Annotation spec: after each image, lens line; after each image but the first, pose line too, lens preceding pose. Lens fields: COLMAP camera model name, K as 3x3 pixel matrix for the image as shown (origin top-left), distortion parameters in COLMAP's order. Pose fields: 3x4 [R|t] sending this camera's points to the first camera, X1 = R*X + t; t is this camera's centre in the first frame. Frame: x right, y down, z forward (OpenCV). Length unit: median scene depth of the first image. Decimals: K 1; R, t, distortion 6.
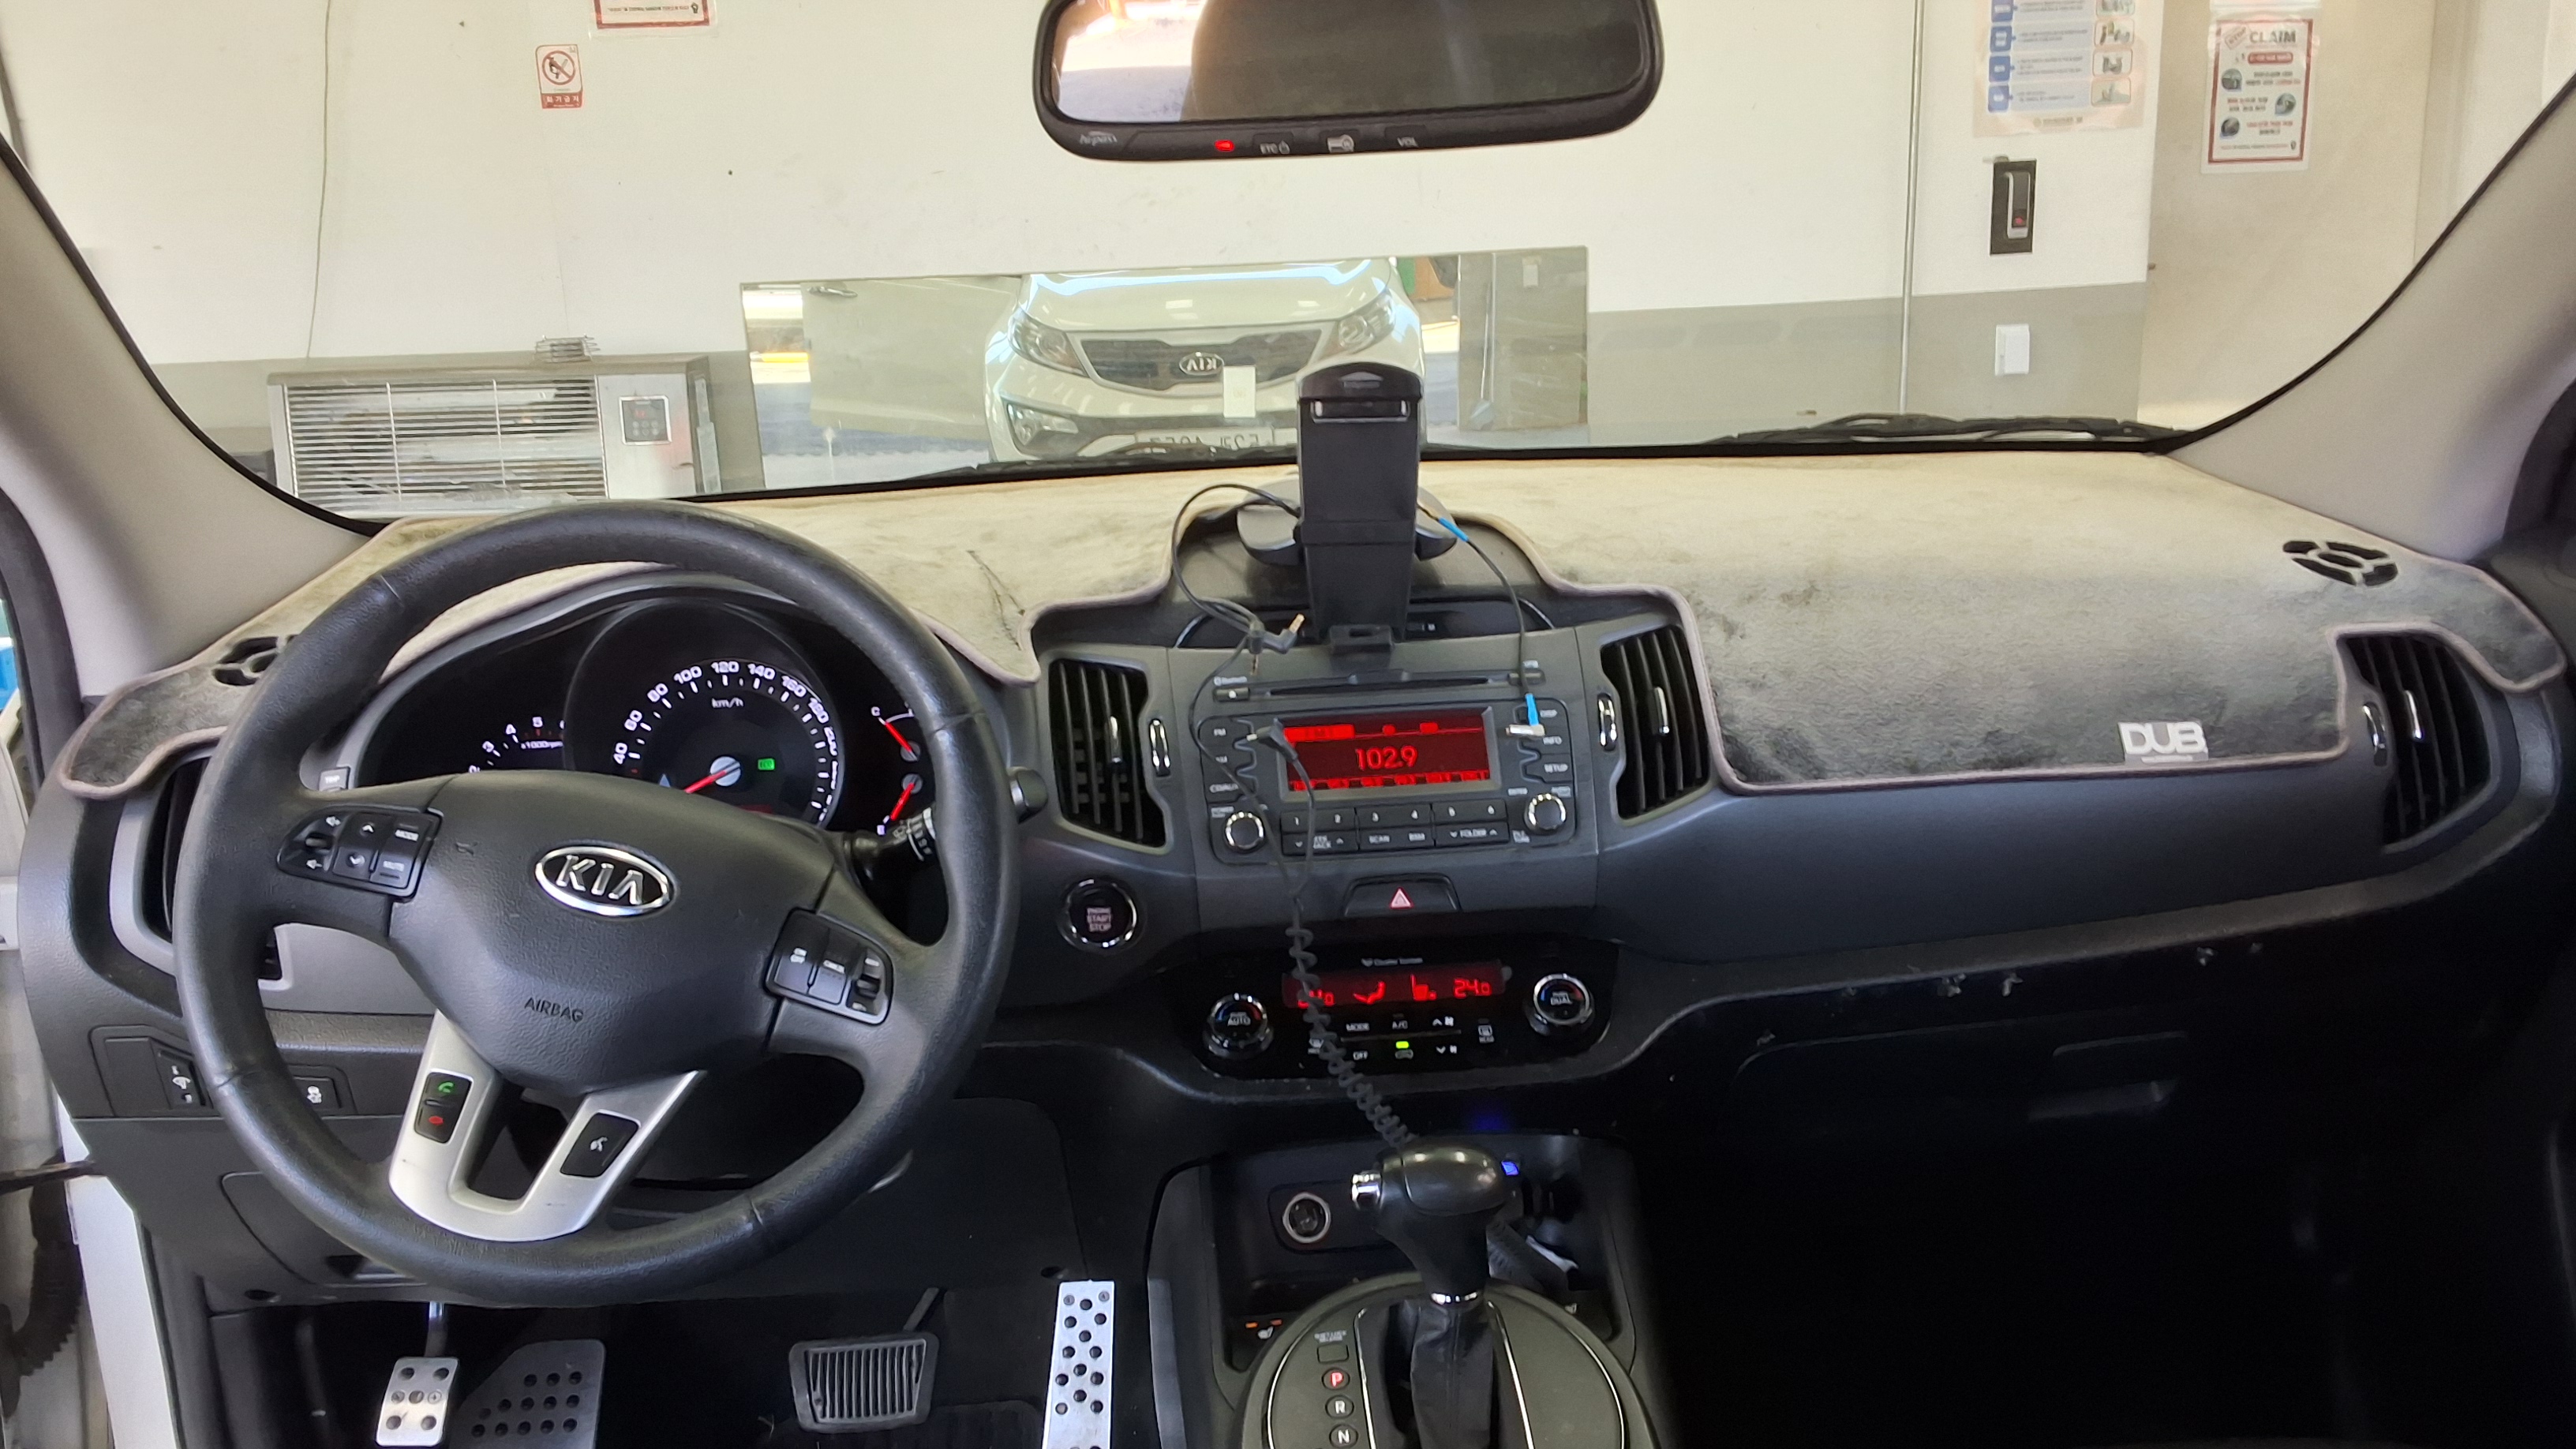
lens RADIAL K [[2155.2, 0, 1288.0], [0, 2155.2, 724.5], [0, 0, 1]] dist [-0.002676, -0.001680]
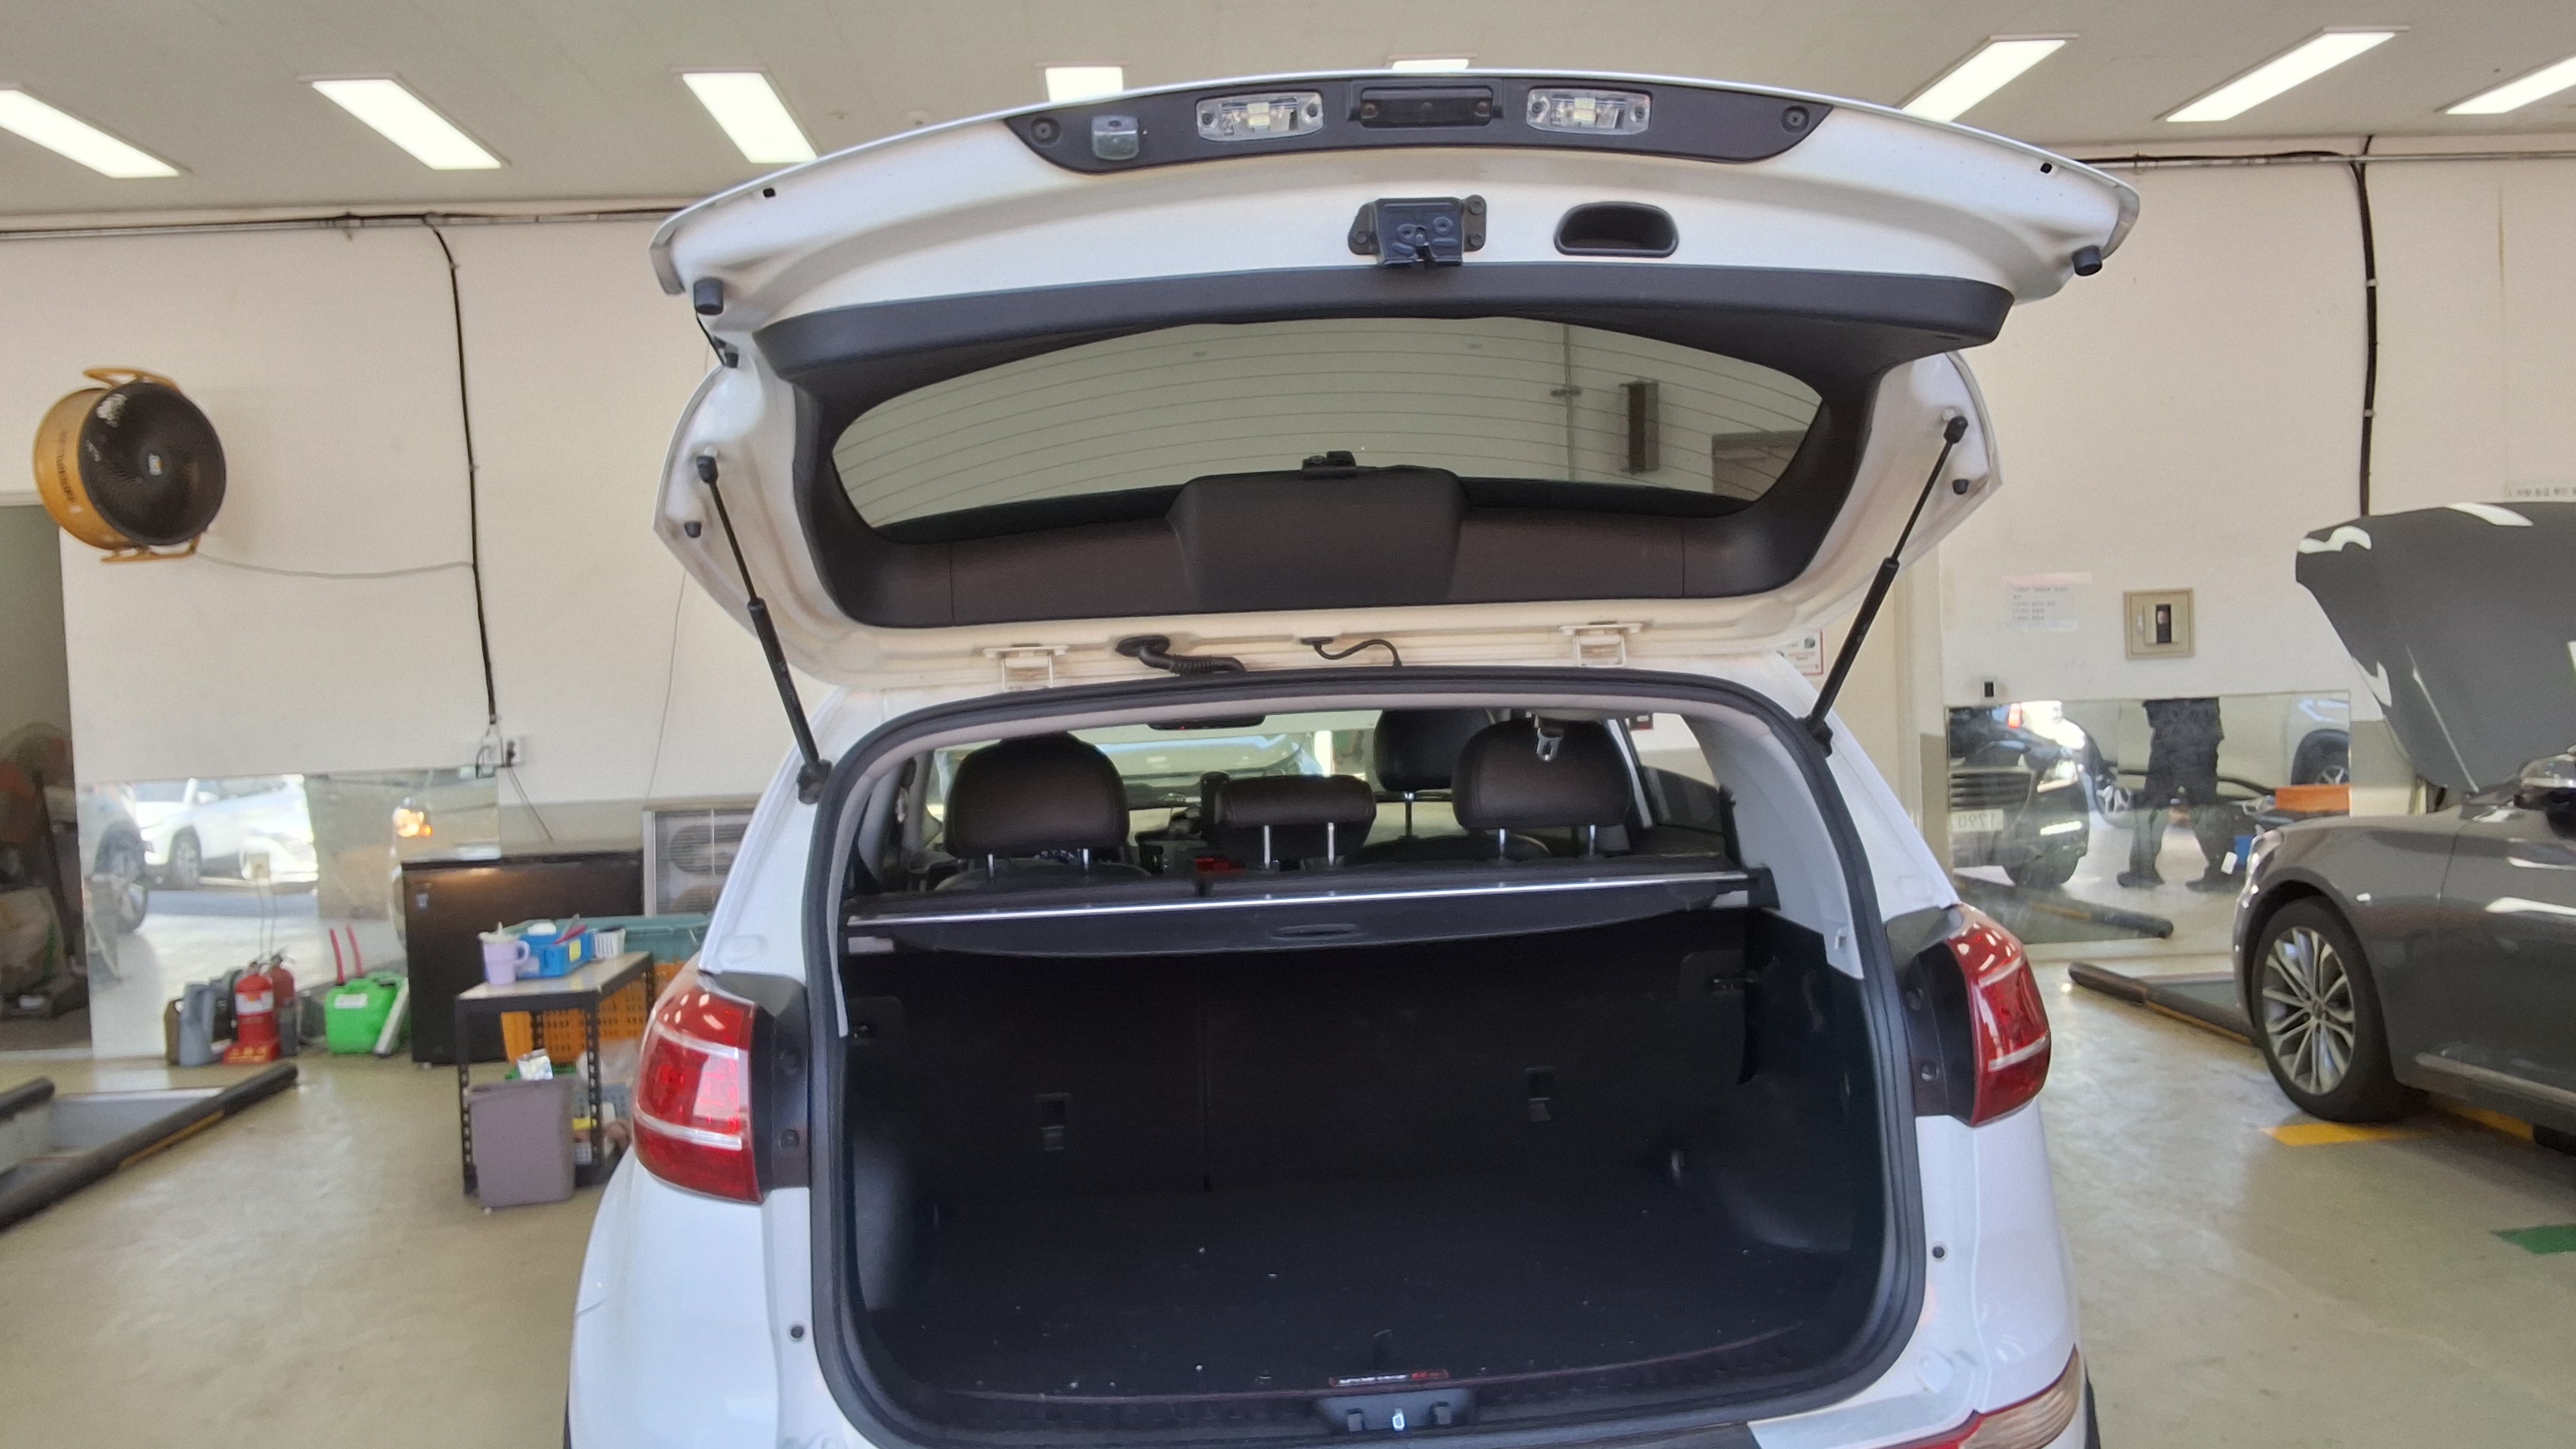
lens RADIAL K [[2155.2, 0, 1288.0], [0, 2155.2, 724.5], [0, 0, 1]] dist [-0.002676, -0.001680]
pose [[0.999951, -0.007978, 0.005884, 0.034889], [0.009035, 0.977661, -0.209992, 0.143278], [-0.004078, 0.210035, 0.977685, -0.715012]]
